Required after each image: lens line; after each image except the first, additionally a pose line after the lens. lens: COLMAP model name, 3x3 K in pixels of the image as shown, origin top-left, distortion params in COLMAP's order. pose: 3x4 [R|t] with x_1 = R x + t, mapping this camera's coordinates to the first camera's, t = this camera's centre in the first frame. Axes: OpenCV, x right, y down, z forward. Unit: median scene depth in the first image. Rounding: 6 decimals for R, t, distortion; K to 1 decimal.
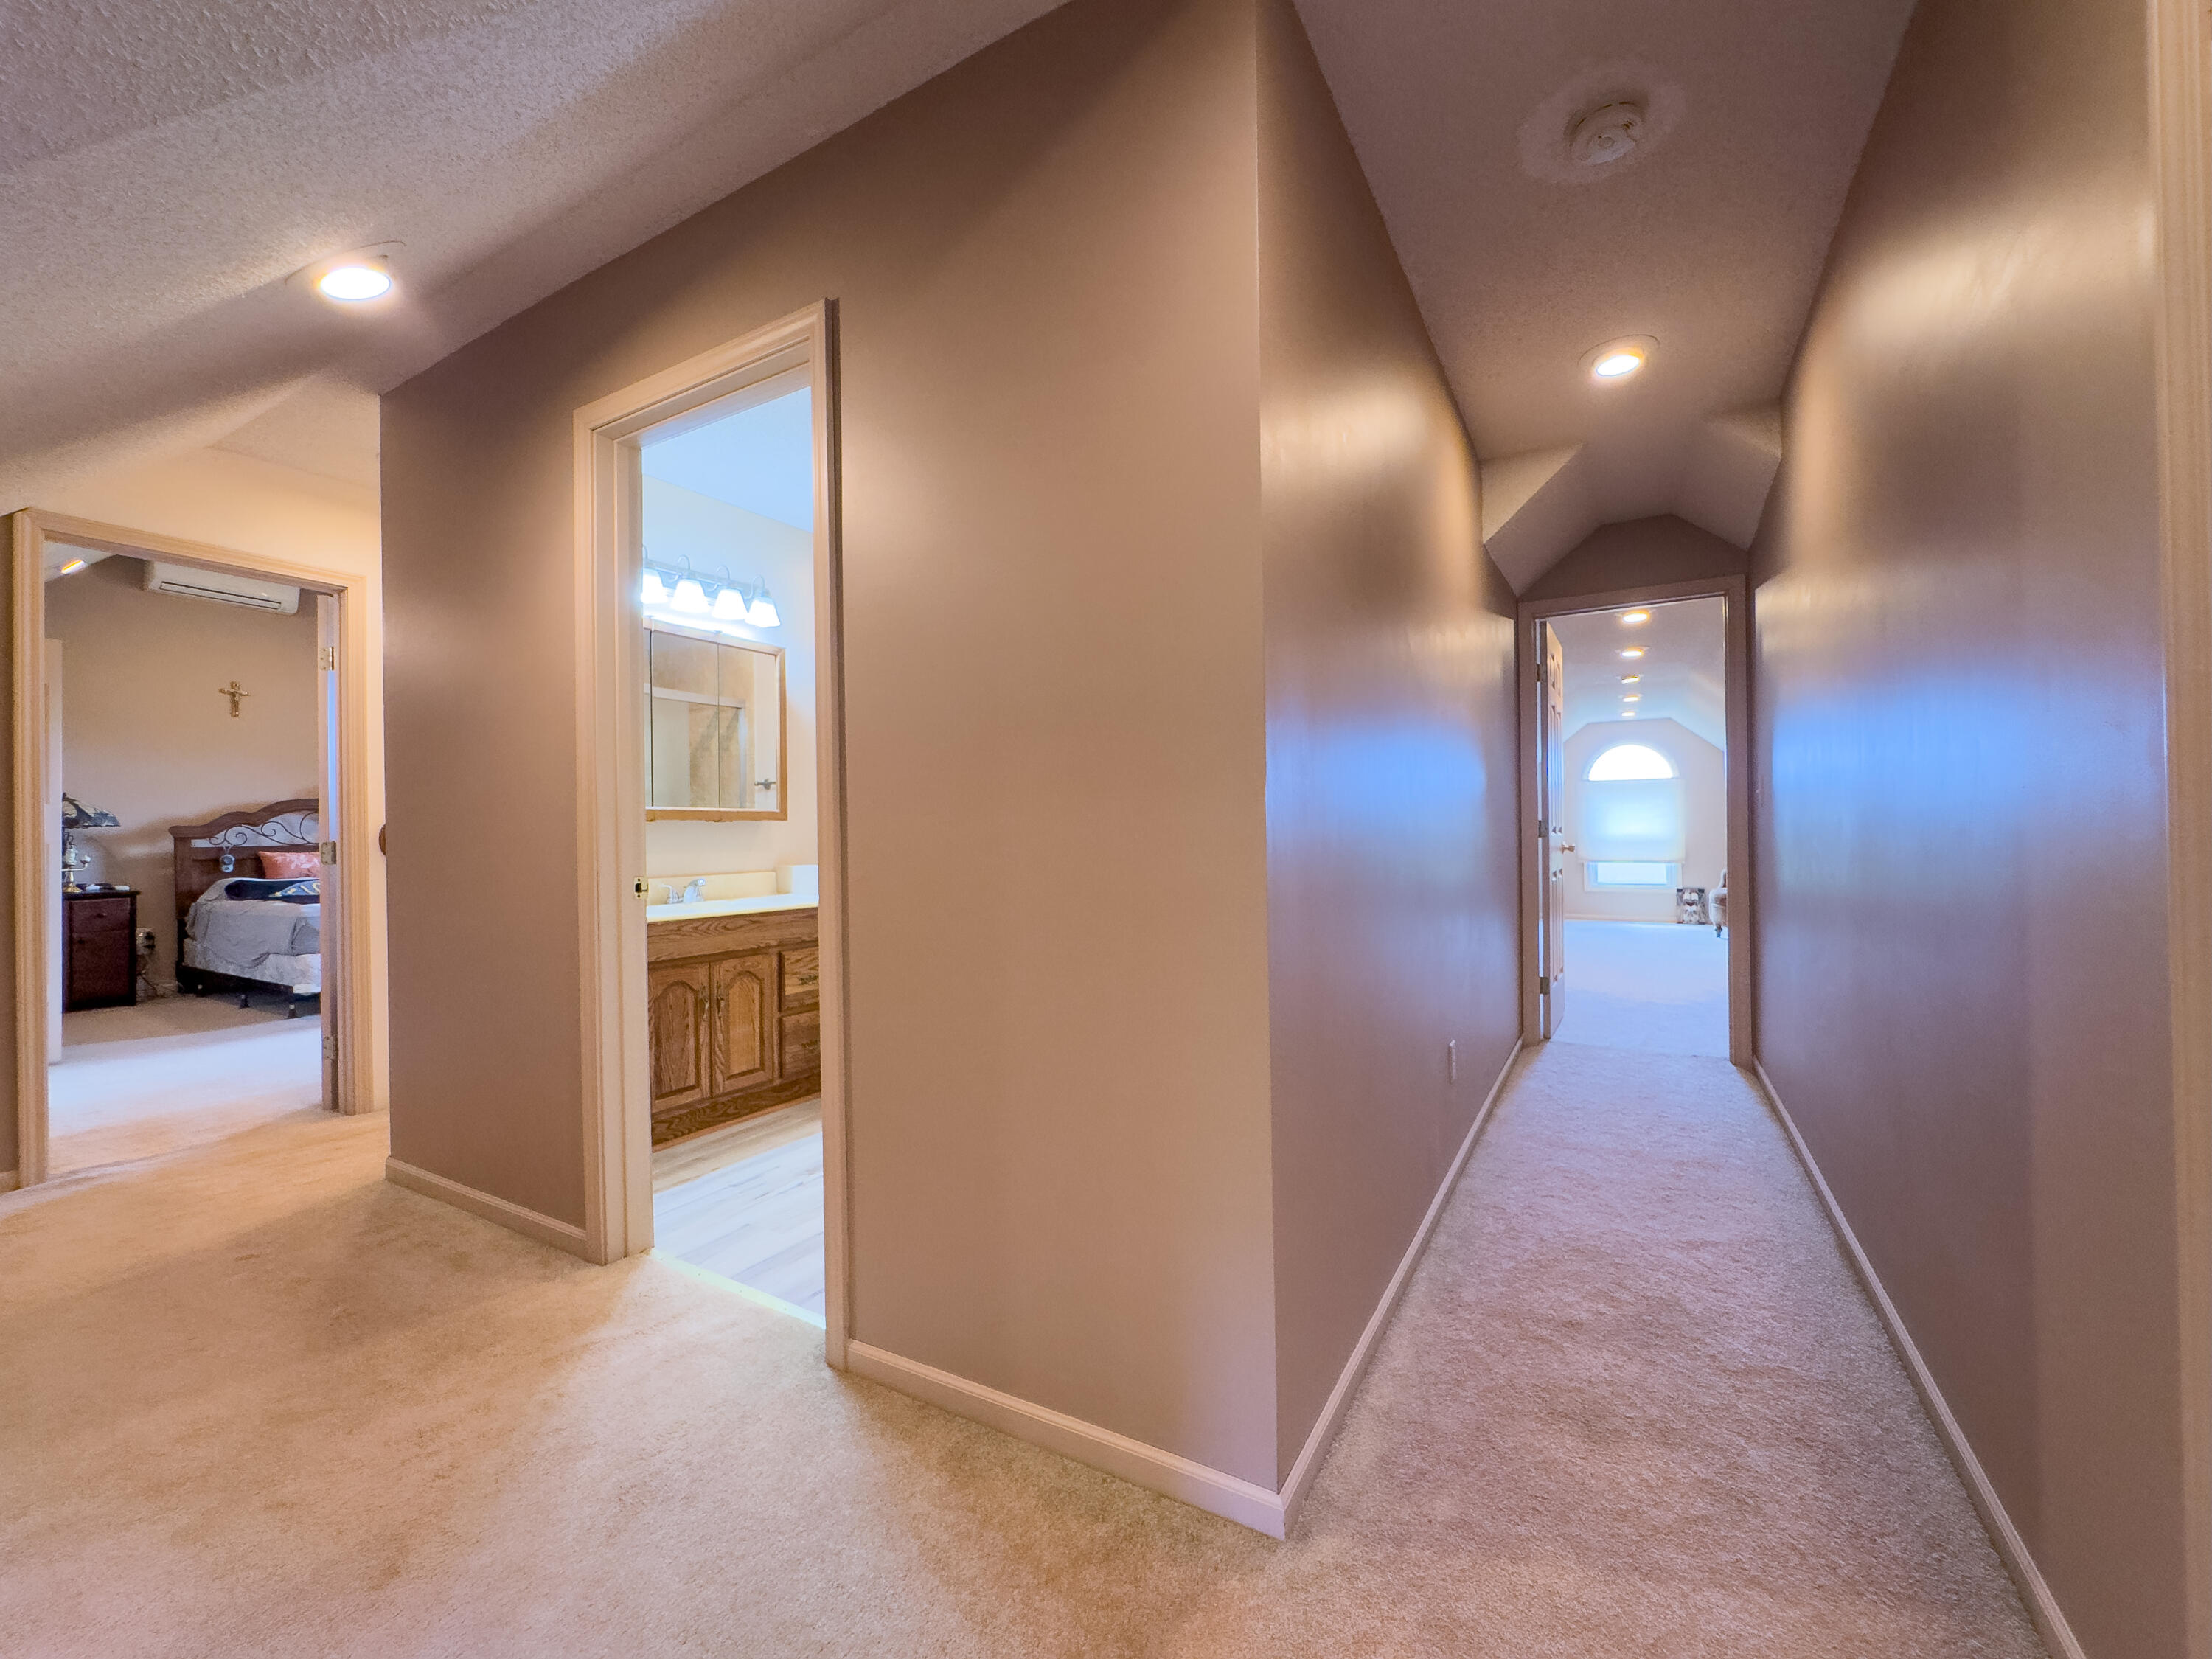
lens RADIAL K [[884.6, 0, 1100.8], [0, 884.6, 829.4], [0, 0, 1]] dist [-0.005490, 0.000705]
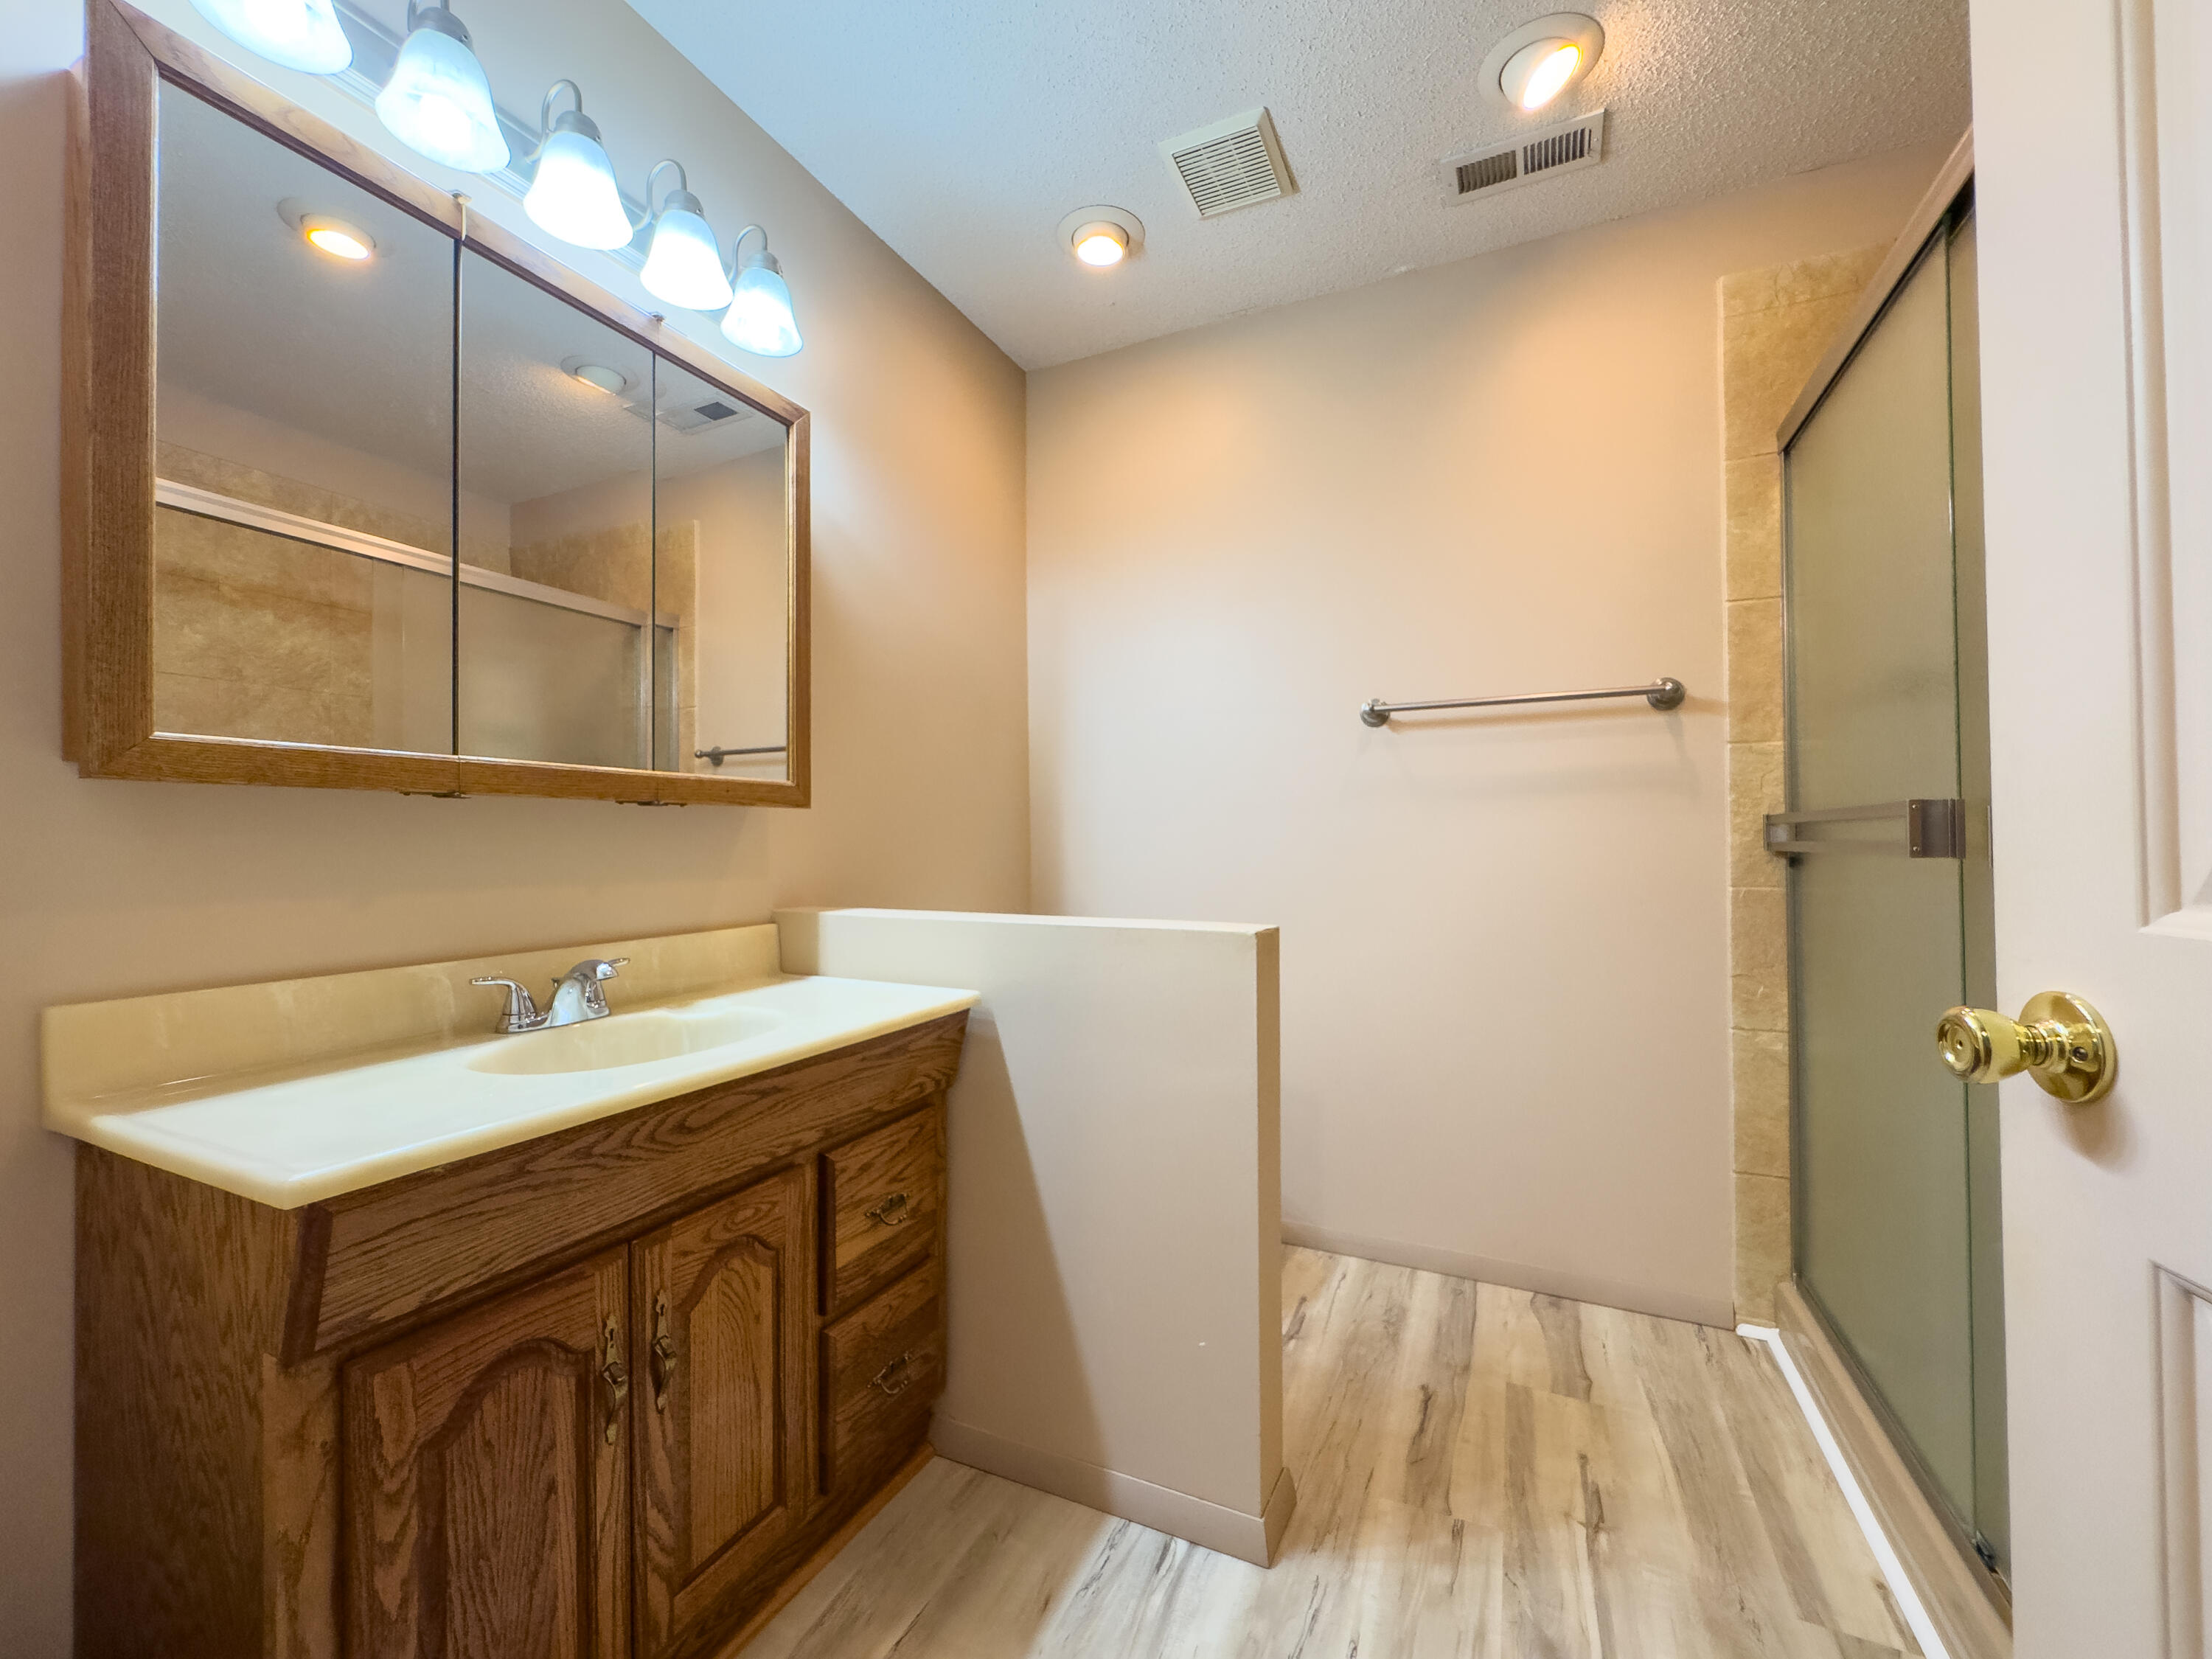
lens RADIAL K [[884.6, 0, 1102.9], [0, 884.6, 835.8], [0, 0, 1]] dist [-0.005490, 0.000705]
pose [[0.995376, 0.010847, 0.095446, -0.292185], [-0.010651, 0.999940, -0.002565, 0.004117], [-0.095468, 0.001536, 0.995431, 0.639484]]
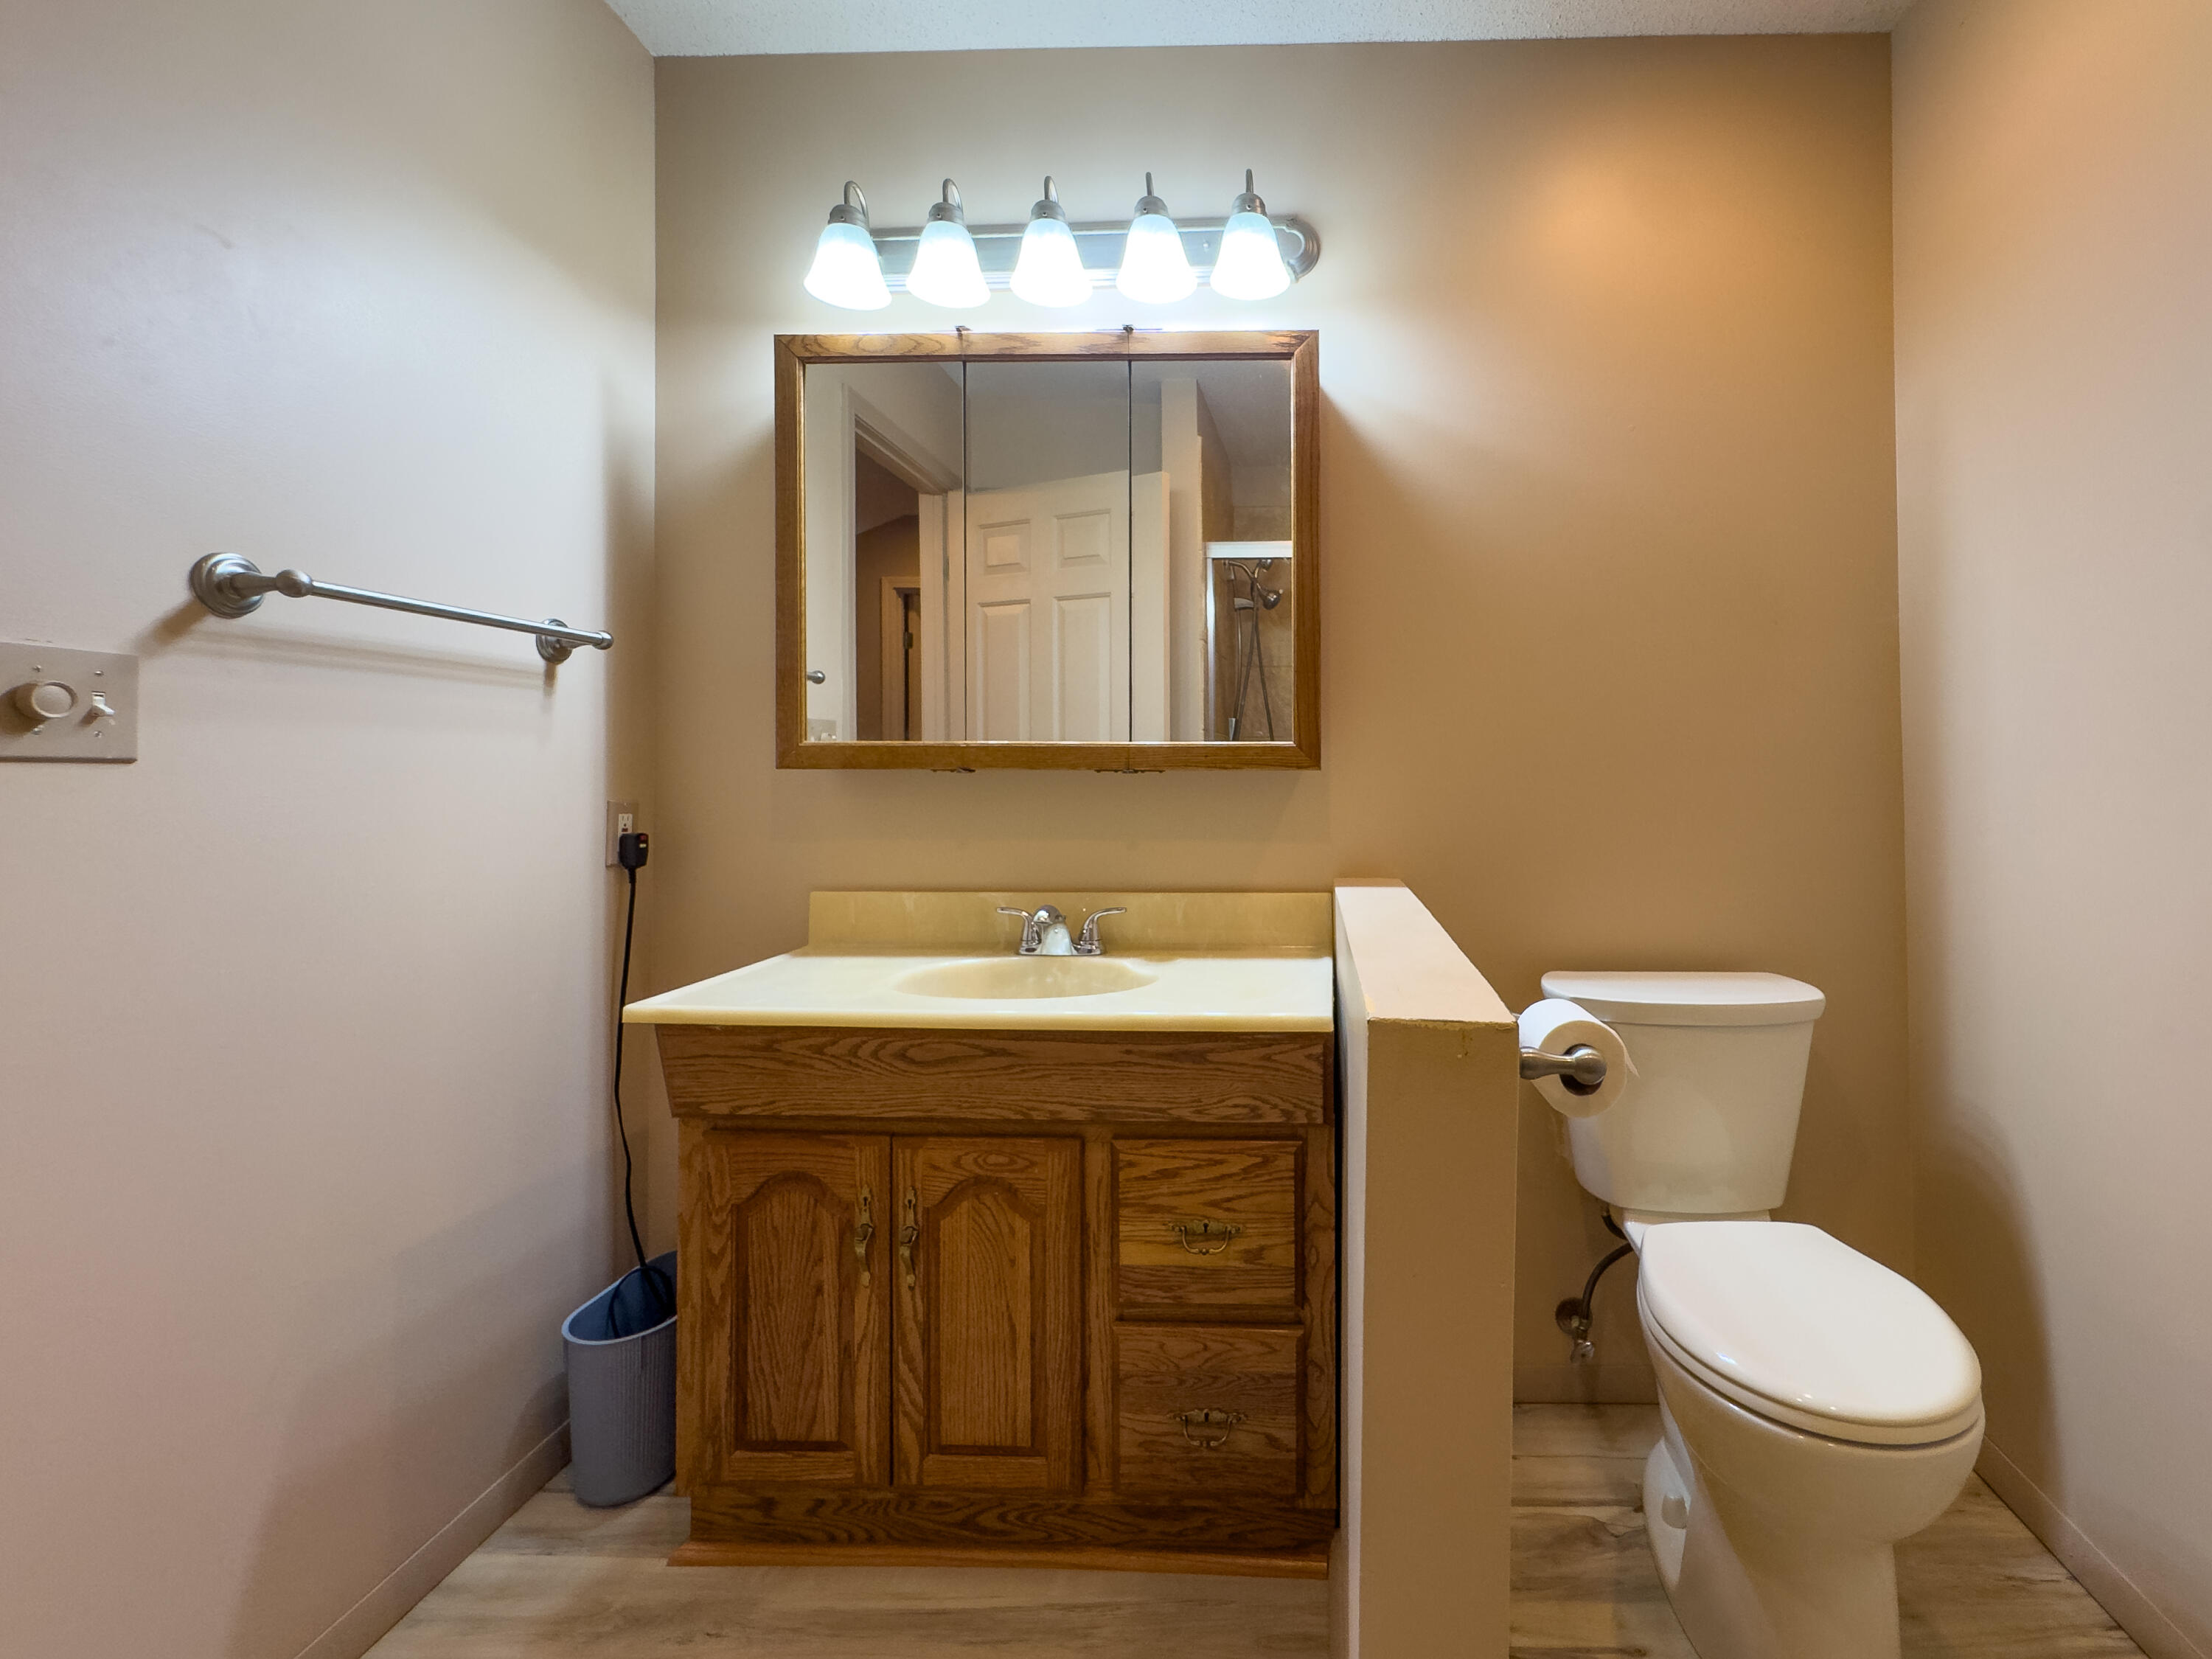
lens RADIAL K [[884.6, 0, 1128.6], [0, 884.6, 781.0], [0, 0, 1]] dist [-0.005490, 0.000705]
pose [[0.494428, 0.014883, -0.869091, -0.052109], [-0.006278, 0.999888, 0.013551, -0.011962], [0.869196, -0.001244, 0.494467, 0.856945]]
